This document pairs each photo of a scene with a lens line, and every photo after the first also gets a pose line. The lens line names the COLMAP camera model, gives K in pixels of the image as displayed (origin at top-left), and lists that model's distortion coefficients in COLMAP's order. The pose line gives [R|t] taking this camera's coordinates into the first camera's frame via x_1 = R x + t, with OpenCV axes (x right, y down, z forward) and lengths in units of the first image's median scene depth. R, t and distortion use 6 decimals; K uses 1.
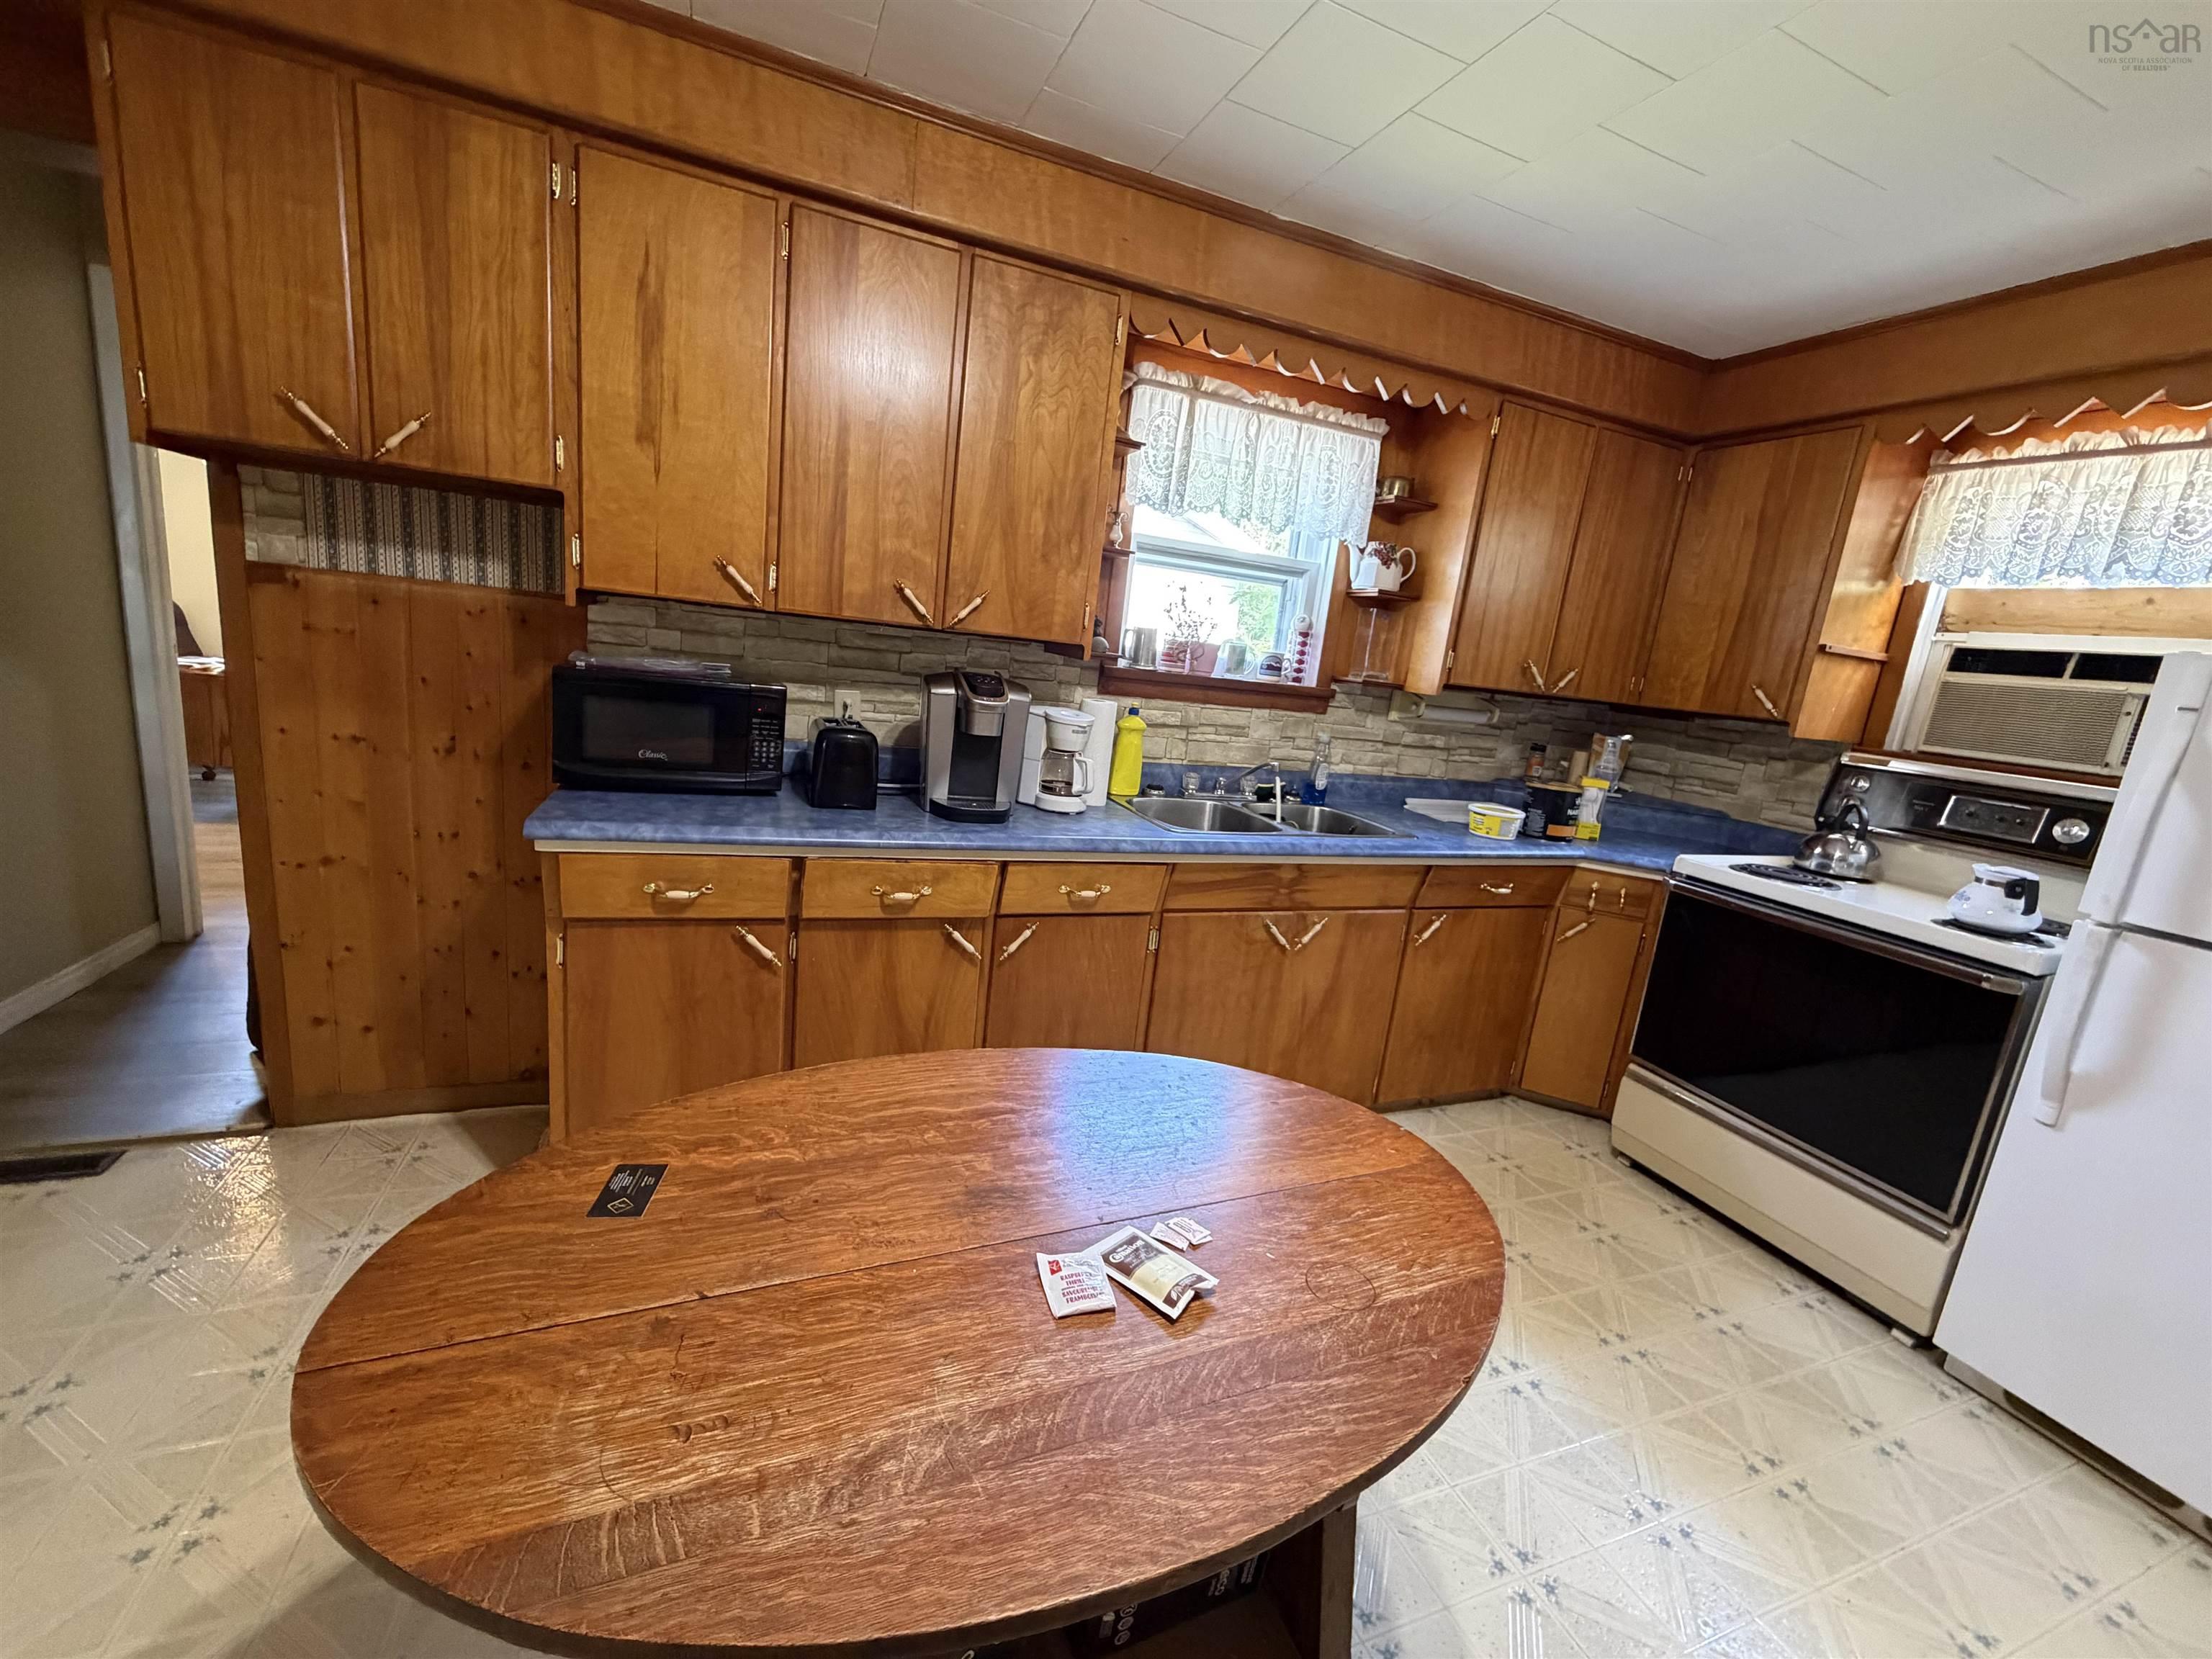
lens RADIAL K [[886.0, 0, 1102.8], [0, 886.0, 825.7], [0, 0, 1]] dist [0.000320, -0.000027]
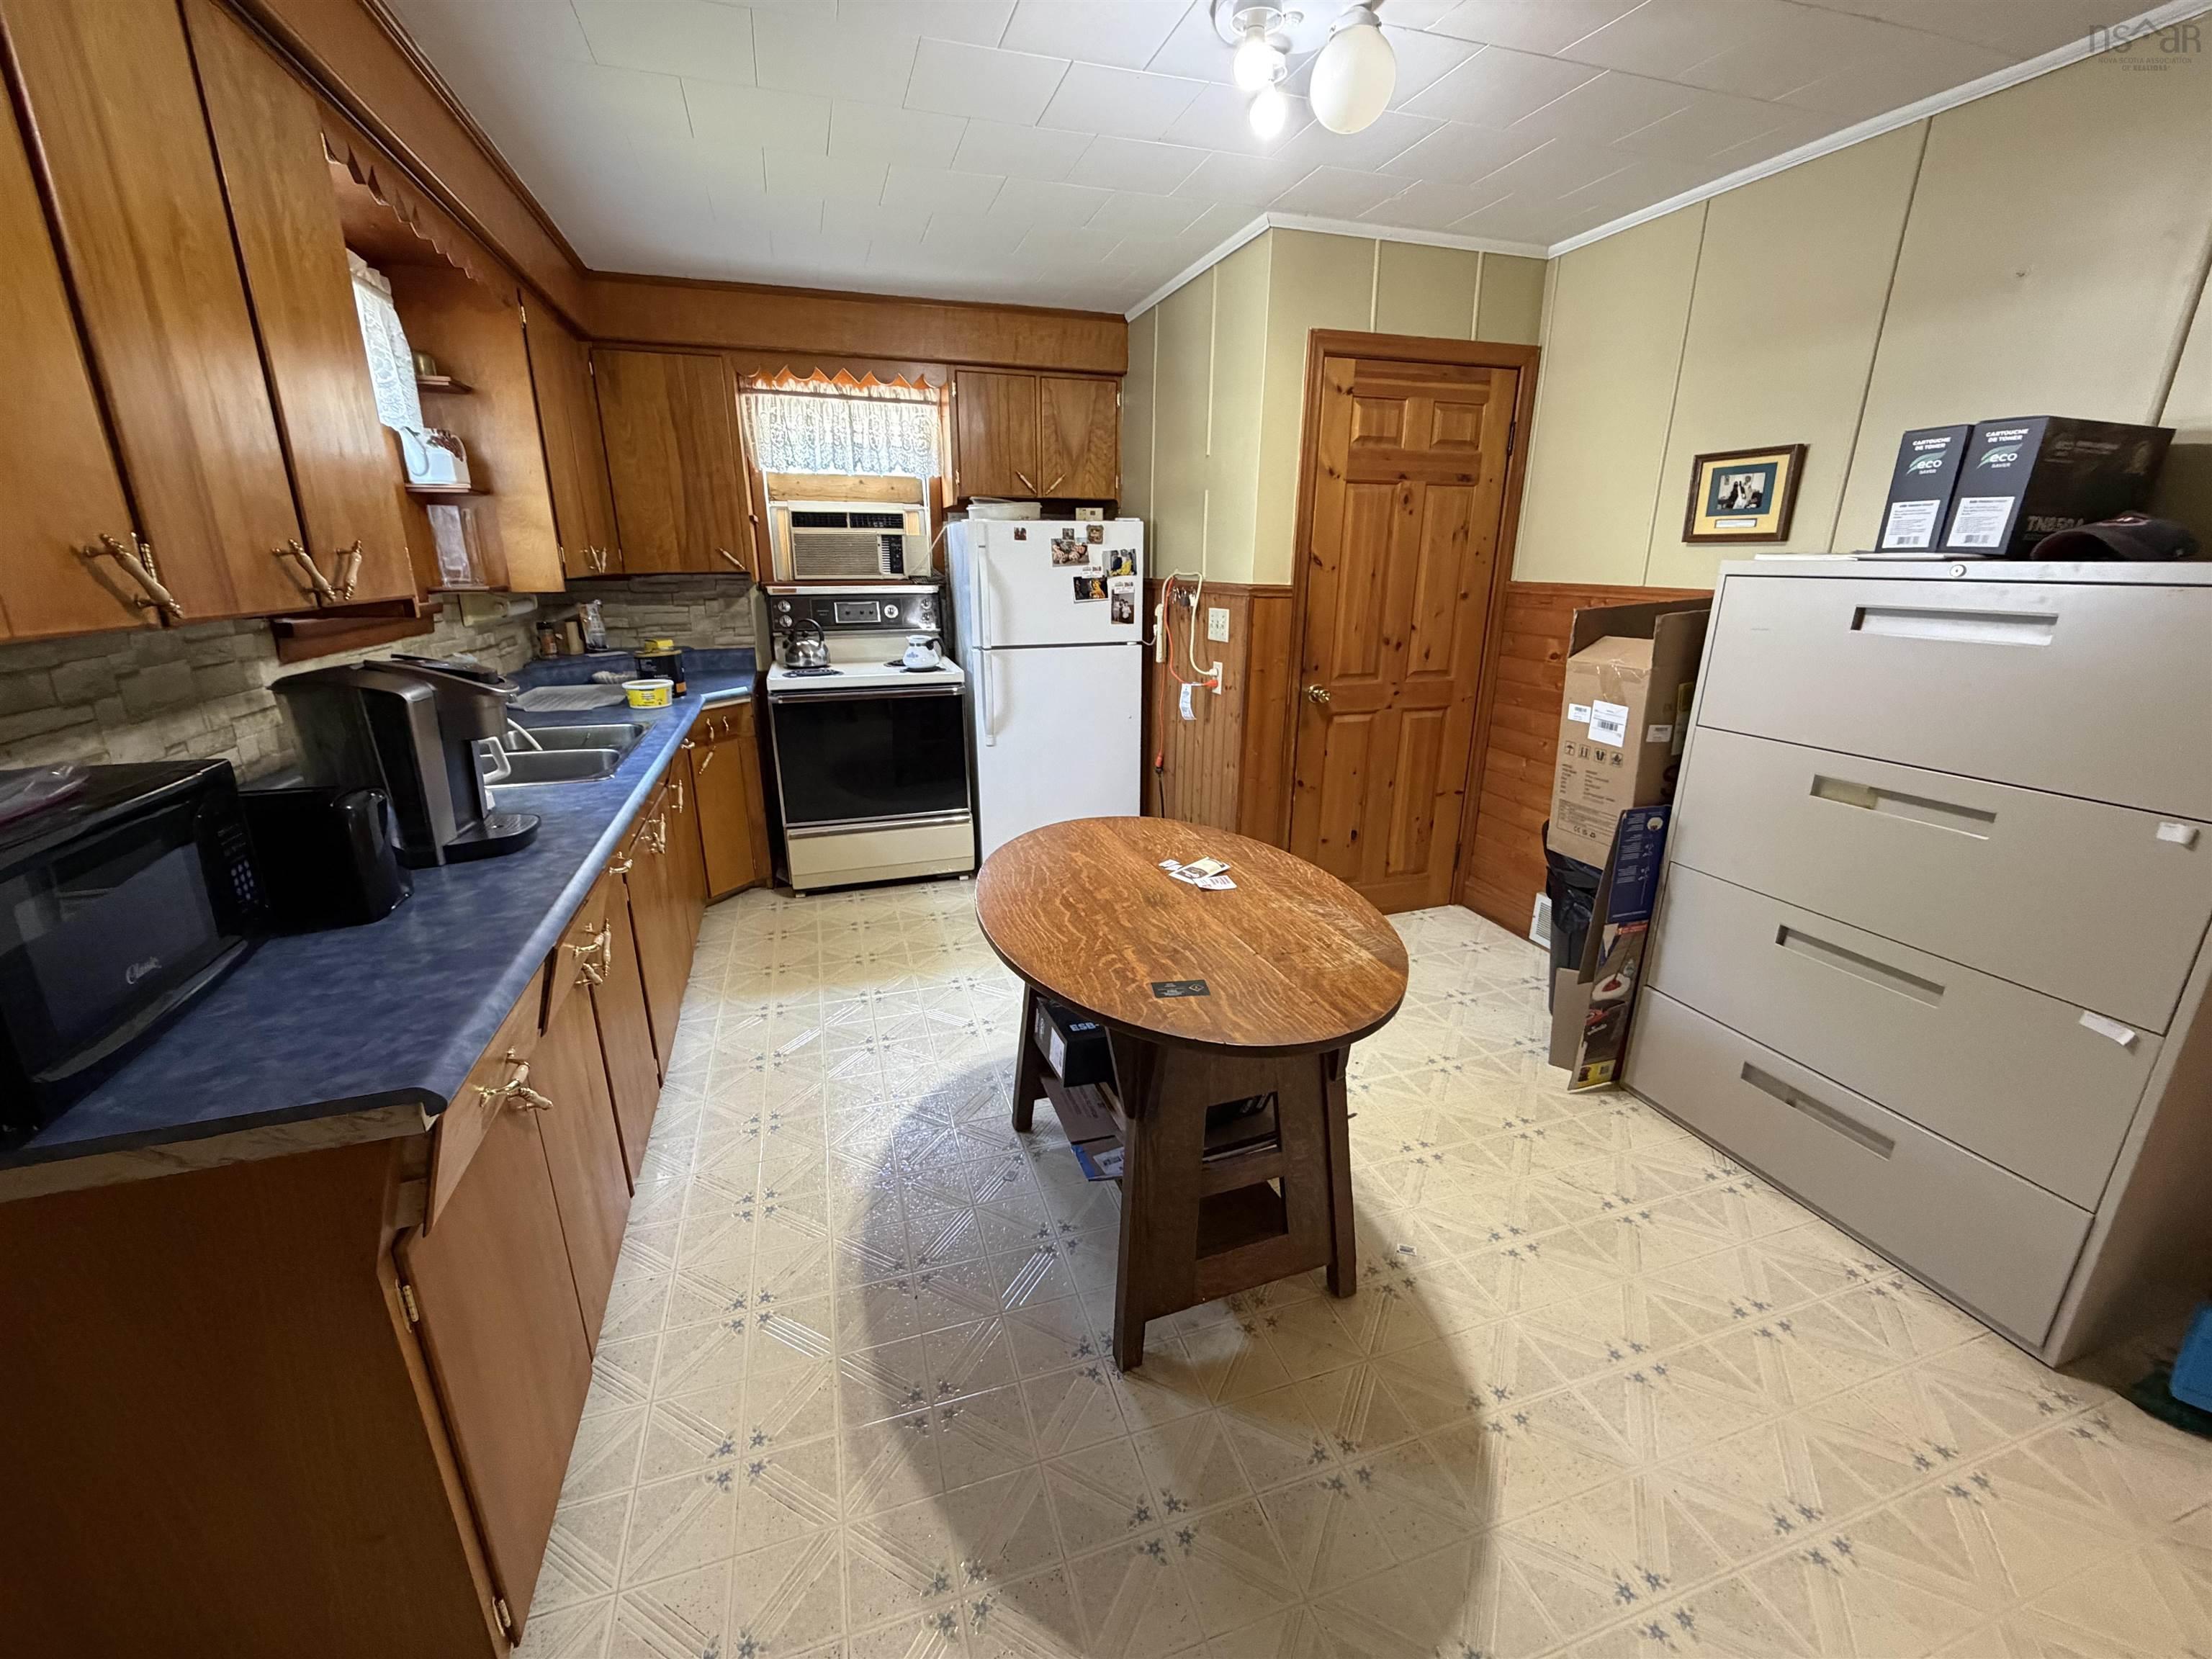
lens RADIAL K [[886.0, 0, 1101.9], [0, 886.0, 825.3], [0, 0, 1]] dist [0.000320, -0.000027]
pose [[0.060858, -0.396242, 0.916127, -0.814545], [0.208197, 0.902680, 0.376595, -0.204925], [-0.976192, 0.167816, 0.137432, 0.380856]]
